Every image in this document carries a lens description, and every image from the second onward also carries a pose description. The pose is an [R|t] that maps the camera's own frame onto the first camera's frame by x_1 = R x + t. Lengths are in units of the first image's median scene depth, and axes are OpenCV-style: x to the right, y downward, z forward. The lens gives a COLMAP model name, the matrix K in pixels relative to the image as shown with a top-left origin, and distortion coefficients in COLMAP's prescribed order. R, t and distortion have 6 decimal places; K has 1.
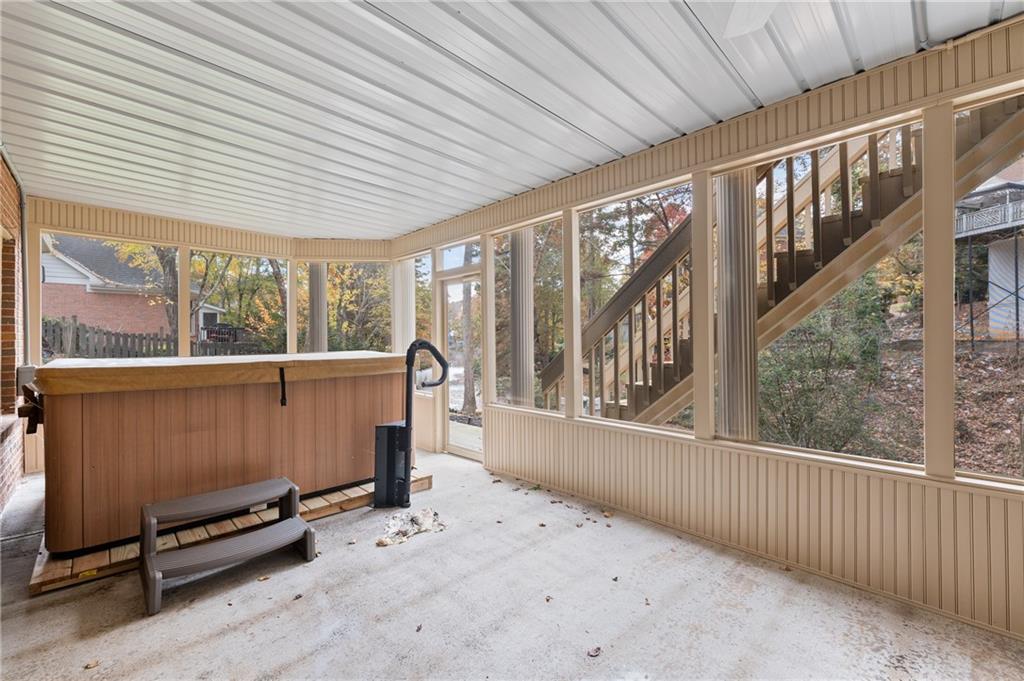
lens RADIAL K [[420.9, 0, 509.8], [0, 420.9, 336.2], [0, 0, 1]] dist [0.001277, -0.000075]
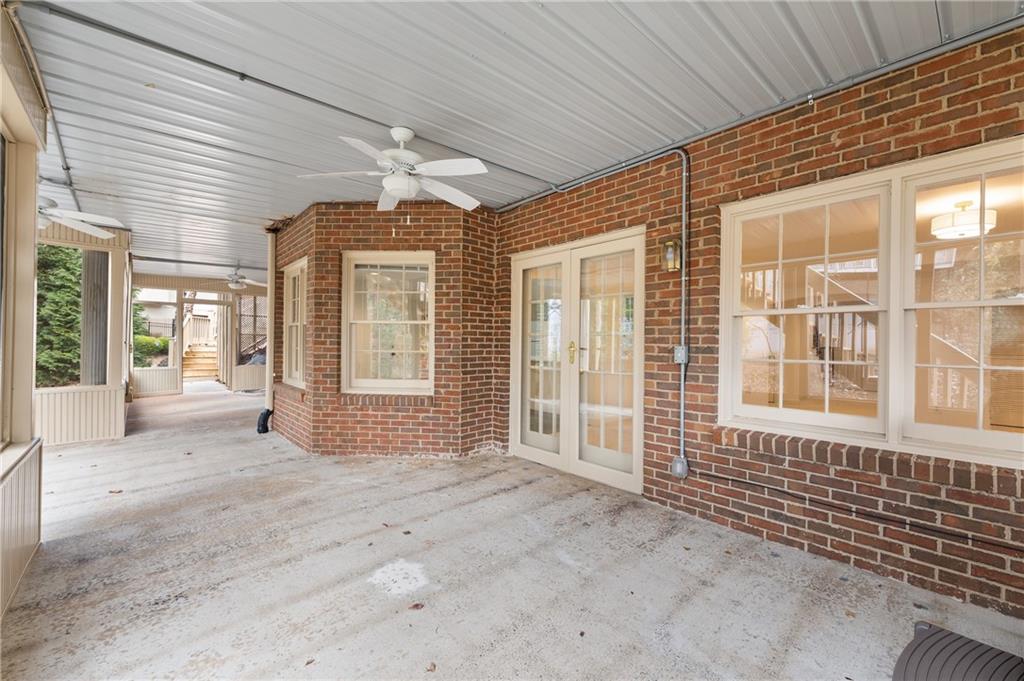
lens RADIAL K [[420.9, 0, 509.8], [0, 420.9, 336.2], [0, 0, 1]] dist [0.001277, -0.000075]
pose [[-0.998778, -0.004356, 0.049234, -0.092863], [-0.004804, 0.999948, -0.008973, 0.026921], [-0.049192, -0.009199, -0.998747, 1.923298]]
